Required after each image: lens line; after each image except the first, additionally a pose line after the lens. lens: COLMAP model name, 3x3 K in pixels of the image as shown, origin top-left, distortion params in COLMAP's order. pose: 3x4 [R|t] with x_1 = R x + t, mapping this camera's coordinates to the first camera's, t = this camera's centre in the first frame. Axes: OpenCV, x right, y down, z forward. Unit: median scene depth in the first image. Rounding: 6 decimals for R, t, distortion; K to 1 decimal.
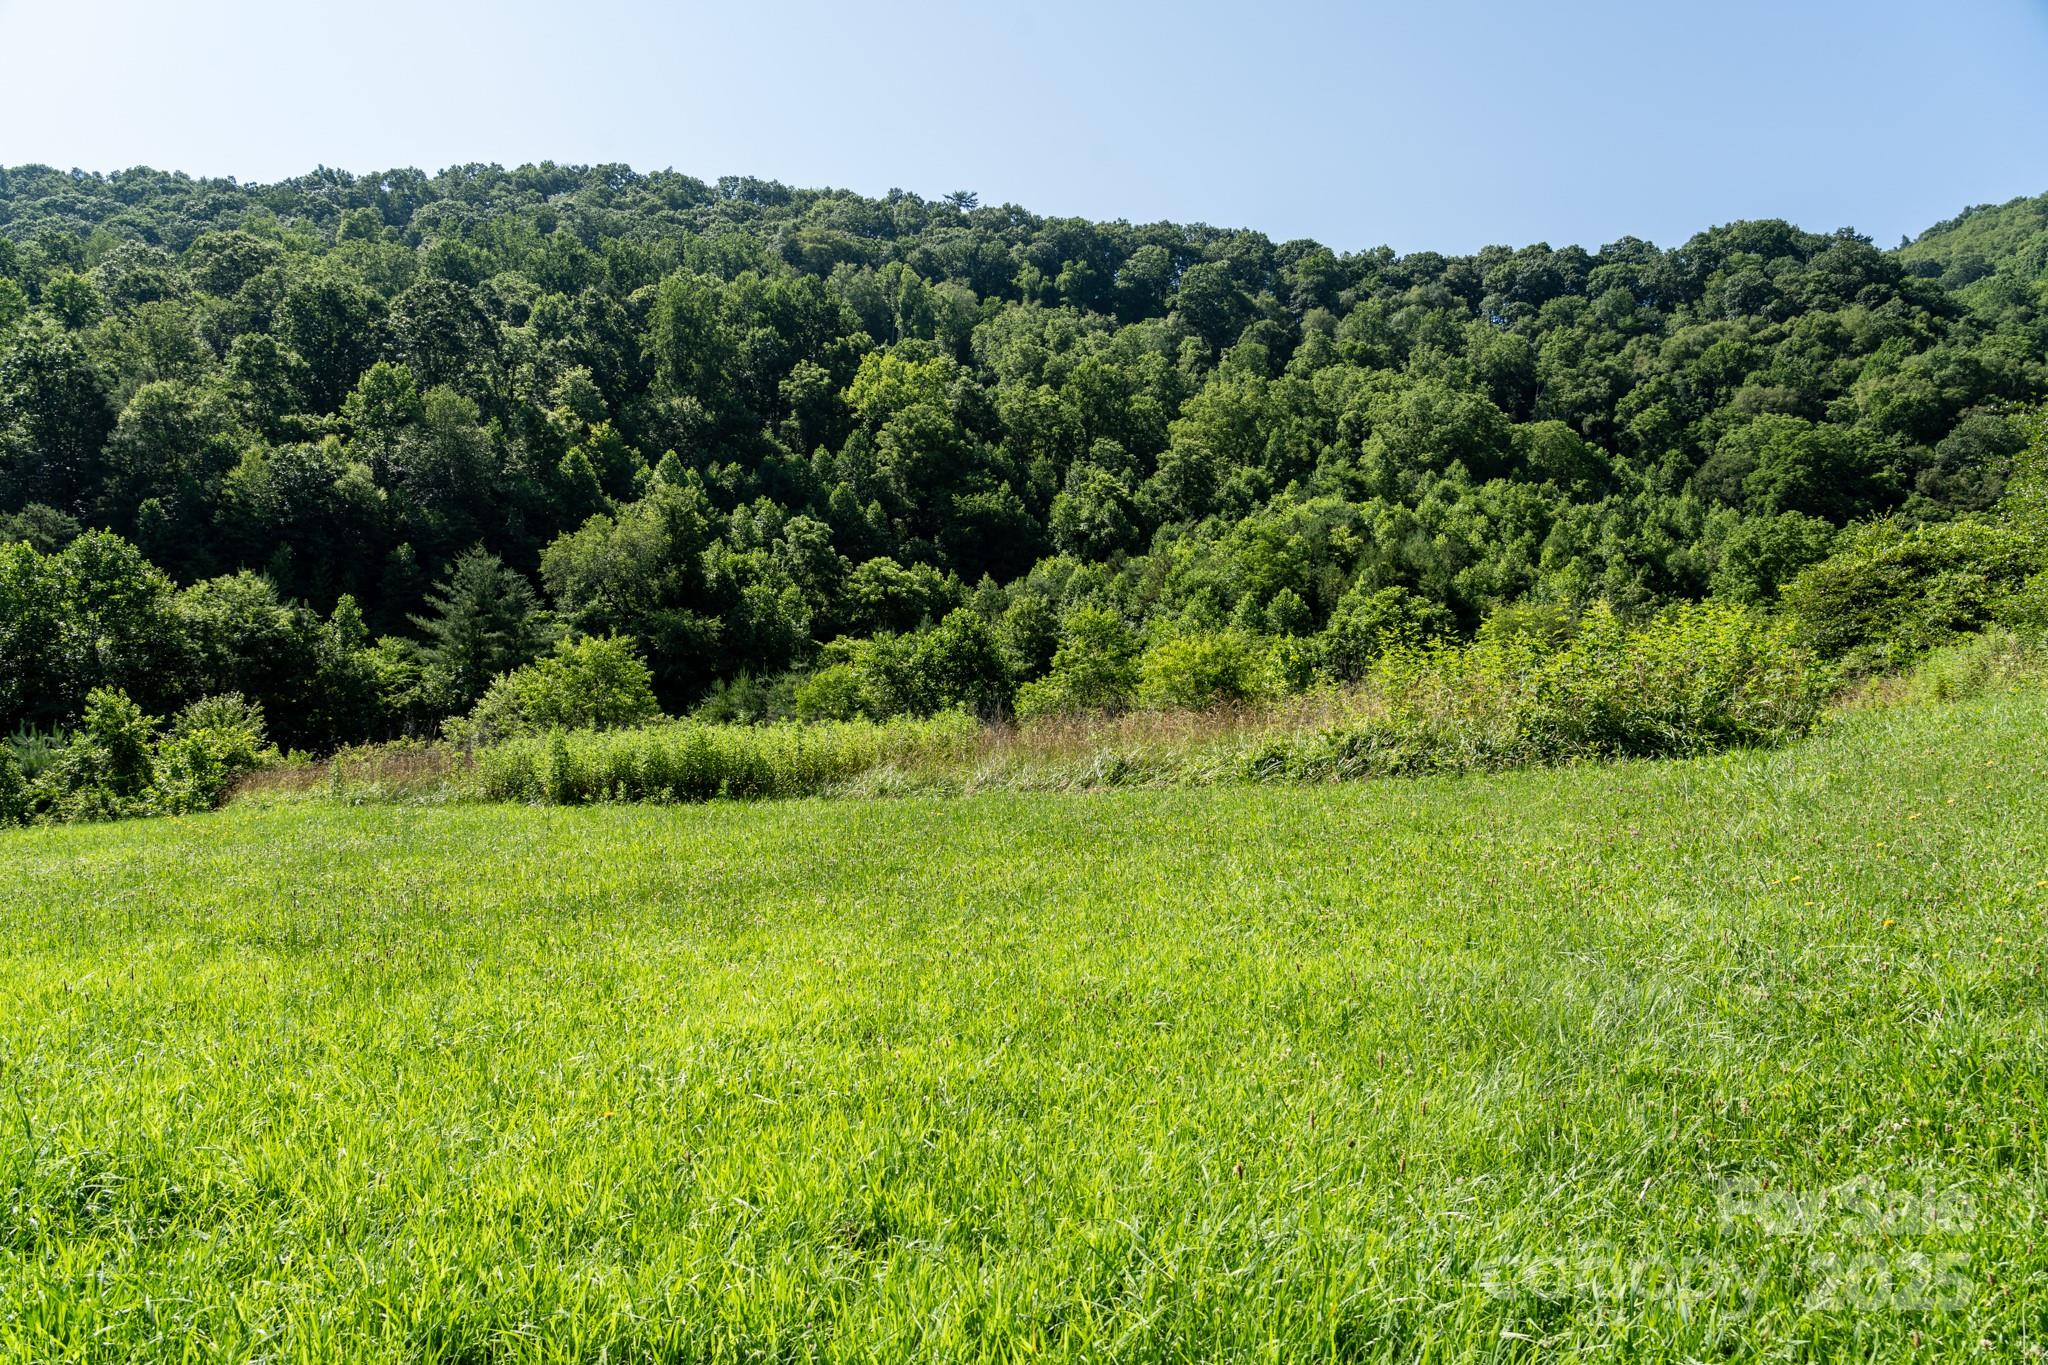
lens RADIAL K [[1383.3, 0, 1007.3], [0, 1383.3, 686.6], [0, 0, 1]] dist [-0.022119, 0.012487]
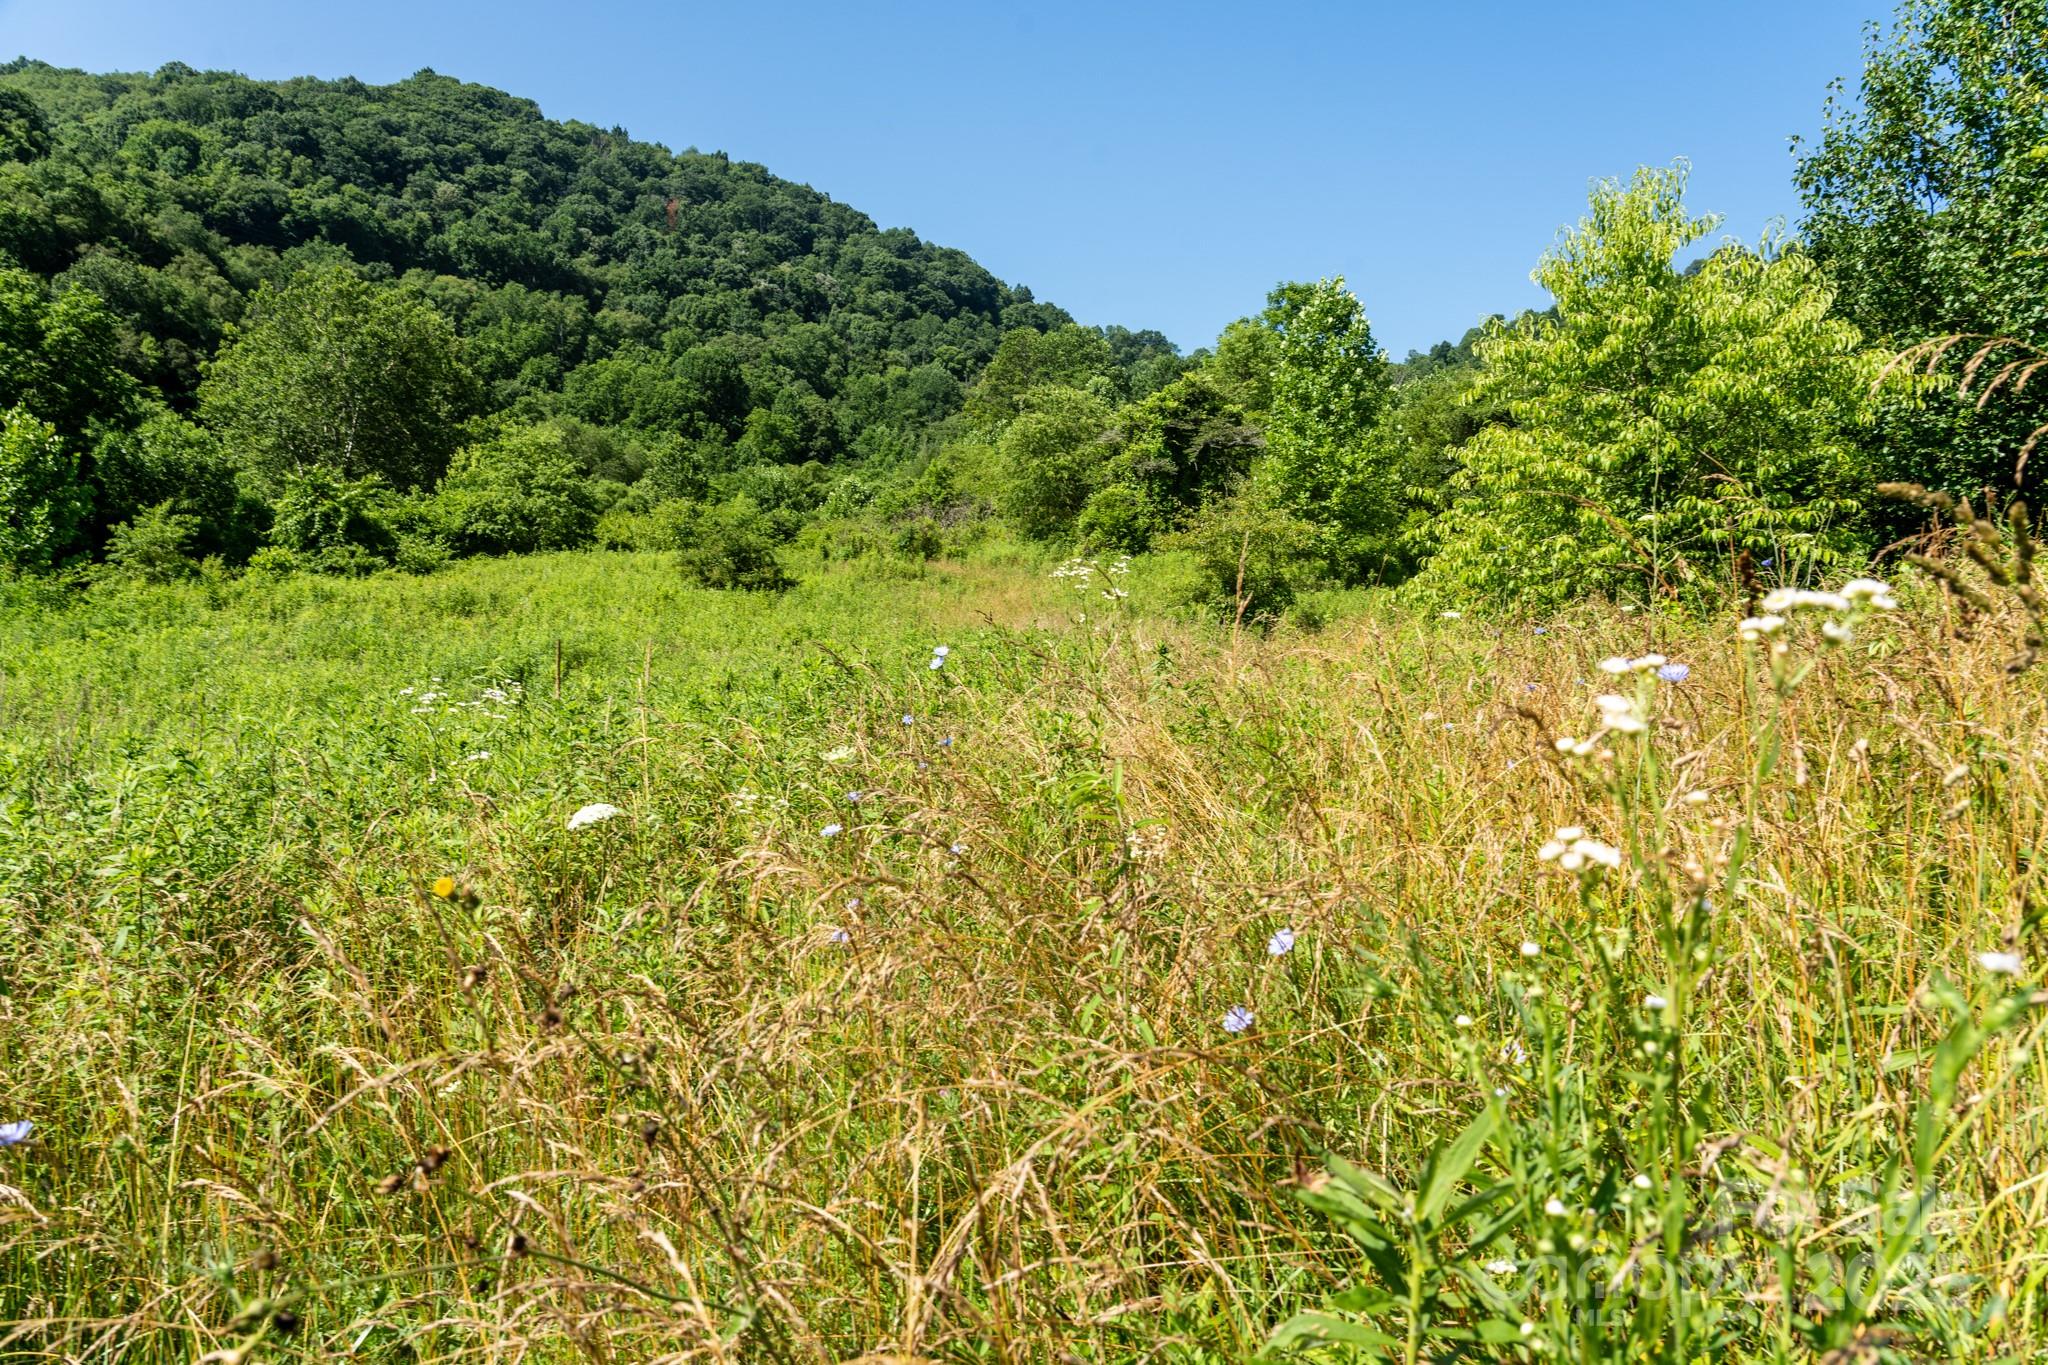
lens RADIAL K [[1383.3, 0, 1027.2], [0, 1383.3, 687.5], [0, 0, 1]] dist [-0.022119, 0.012487]
pose [[0.291725, -0.015037, 0.956384, 0.054986], [-0.051719, 0.998166, 0.031470, 0.009087], [-0.955103, -0.058643, 0.290412, 0.167790]]
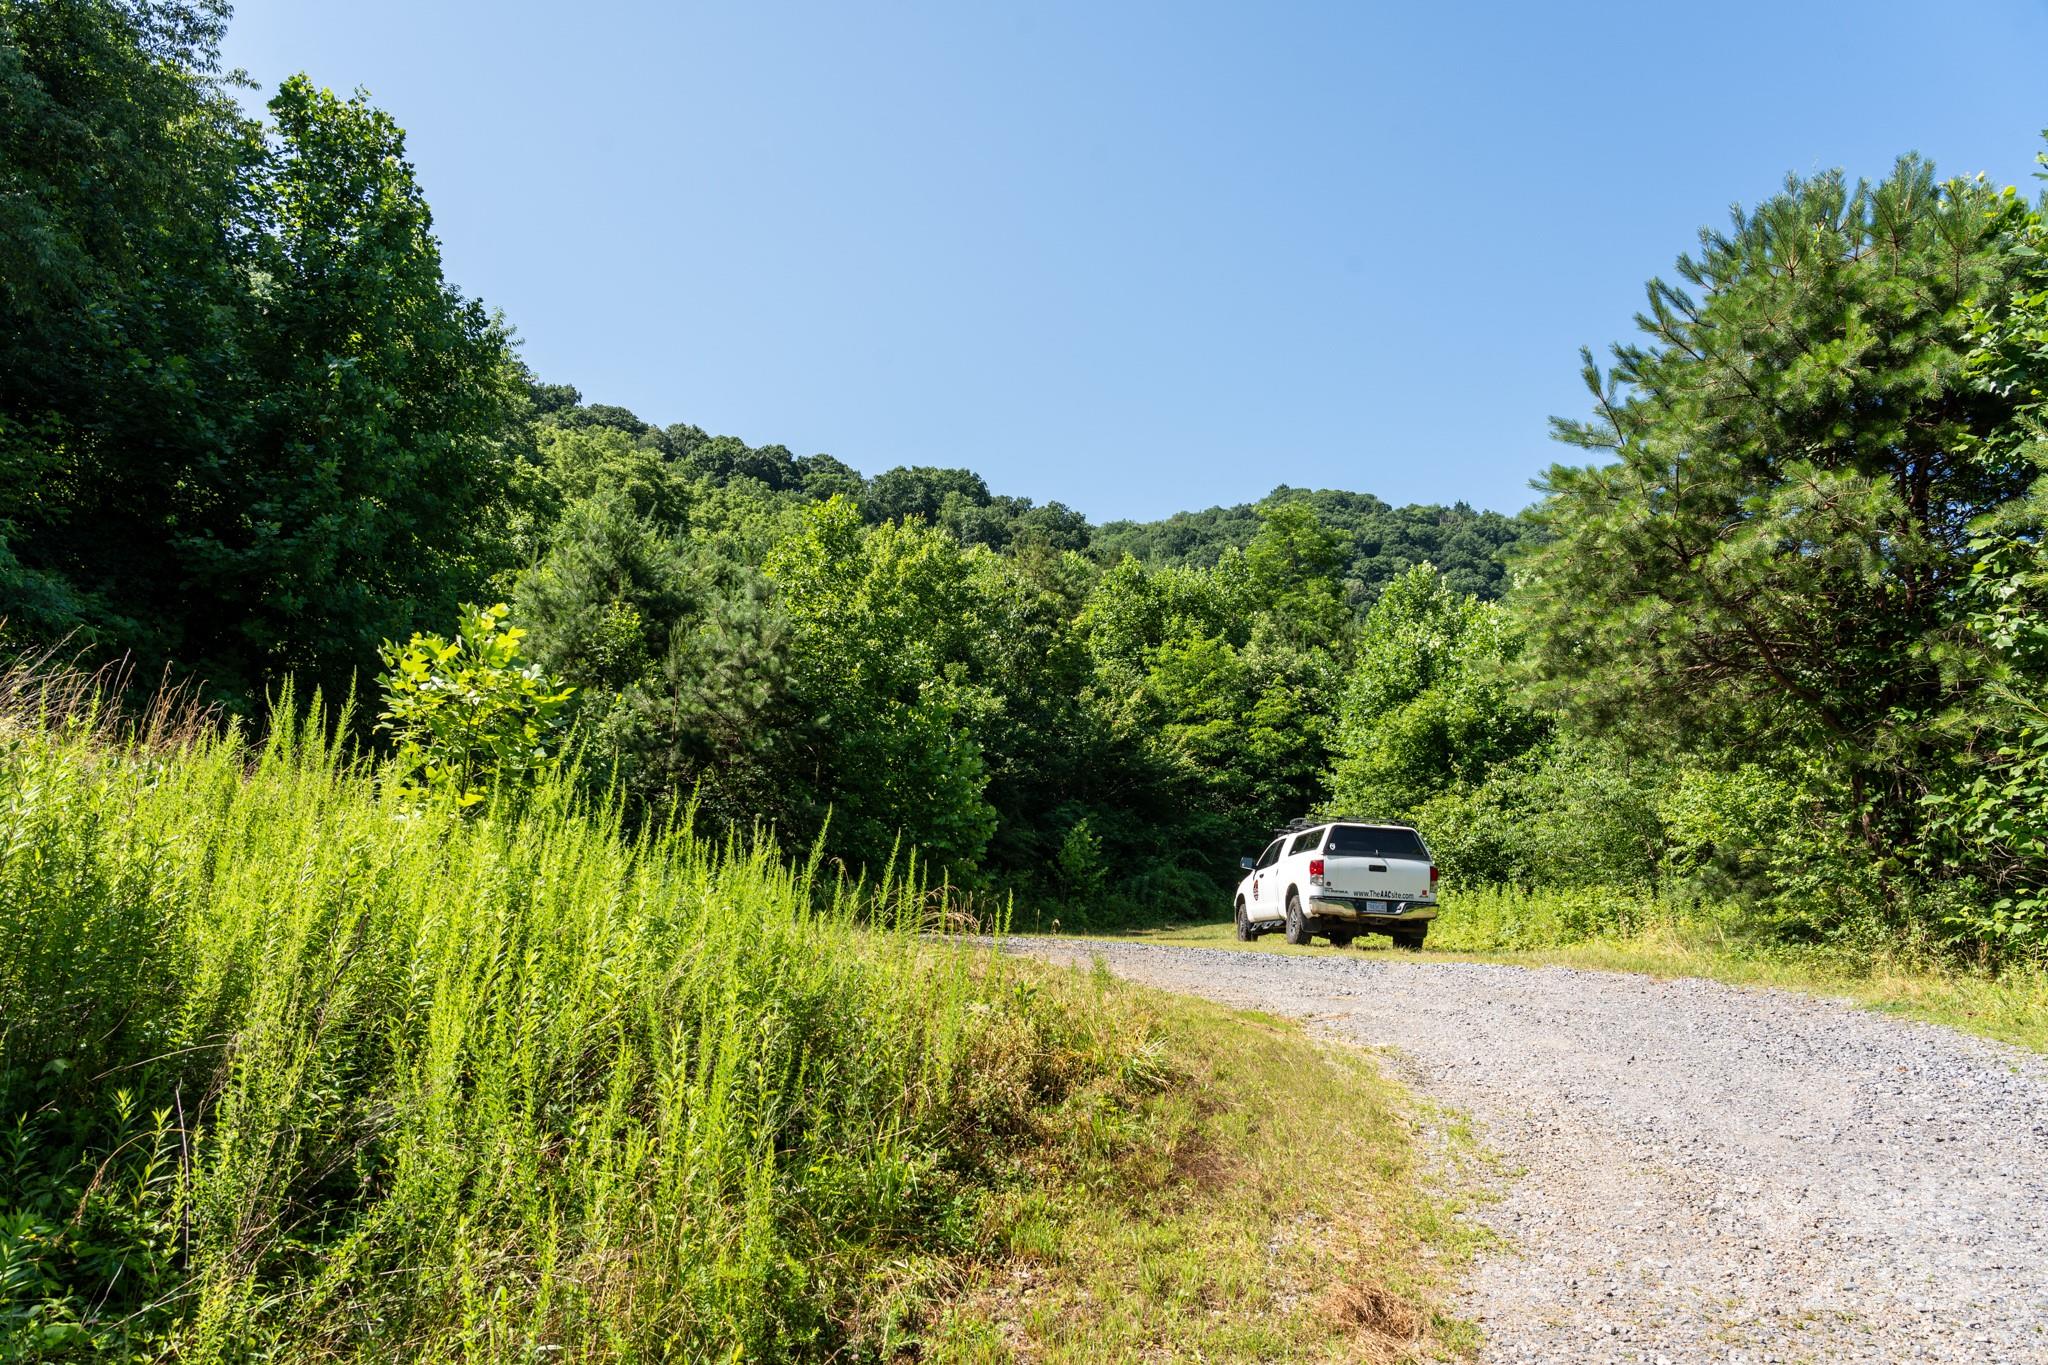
lens RADIAL K [[1460.4, 0, 1025.6], [0, 1460.4, 684.3], [0, 0, 1]] dist [0.005807, -0.000602]
pose [[0.721769, 0.160161, 0.673349, -0.101862], [-0.024044, 0.978073, -0.206868, 0.024022], [-0.691717, 0.133121, 0.709794, 0.312003]]
